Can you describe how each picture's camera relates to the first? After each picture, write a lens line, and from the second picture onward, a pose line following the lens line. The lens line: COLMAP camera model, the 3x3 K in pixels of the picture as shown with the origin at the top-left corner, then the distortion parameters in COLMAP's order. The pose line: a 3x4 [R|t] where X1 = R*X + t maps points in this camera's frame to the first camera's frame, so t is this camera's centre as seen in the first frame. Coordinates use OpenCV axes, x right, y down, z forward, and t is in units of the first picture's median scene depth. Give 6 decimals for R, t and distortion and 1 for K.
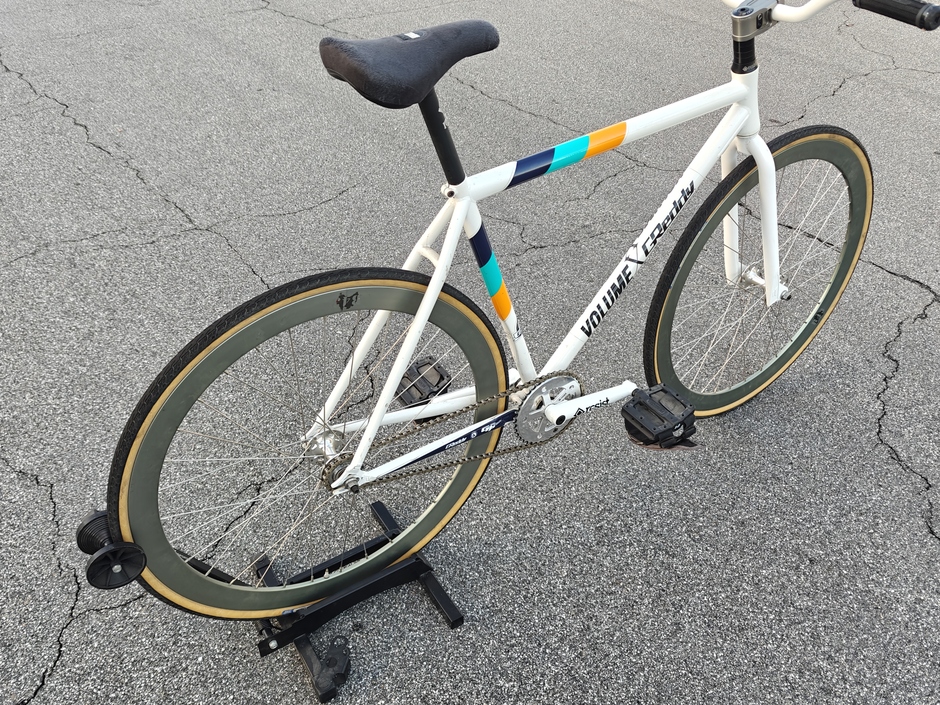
lens RADIAL K [[826.3, 0, 467.7], [0, 826.3, 353.9], [0, 0, 1]] dist [0.041517, -0.047416]
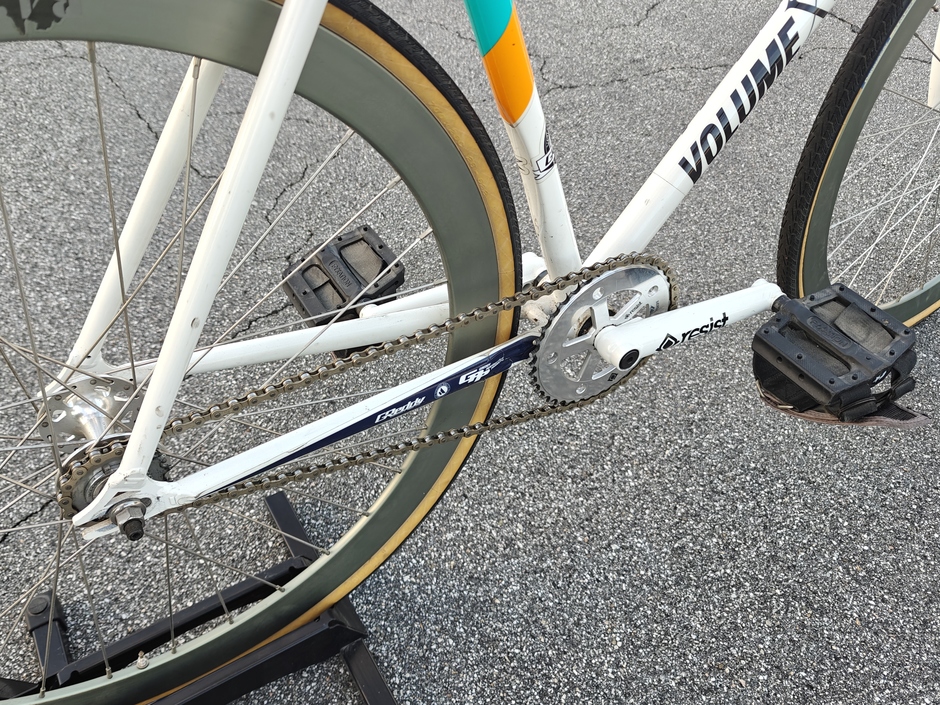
lens RADIAL K [[826.3, 0, 464.8], [0, 826.3, 349.7], [0, 0, 1]] dist [0.041517, -0.047416]
pose [[0.999784, 0.018362, -0.009730, 0.022467], [-0.017306, 0.994910, 0.099269, 0.028971], [0.011503, -0.099079, 0.995013, 0.518547]]
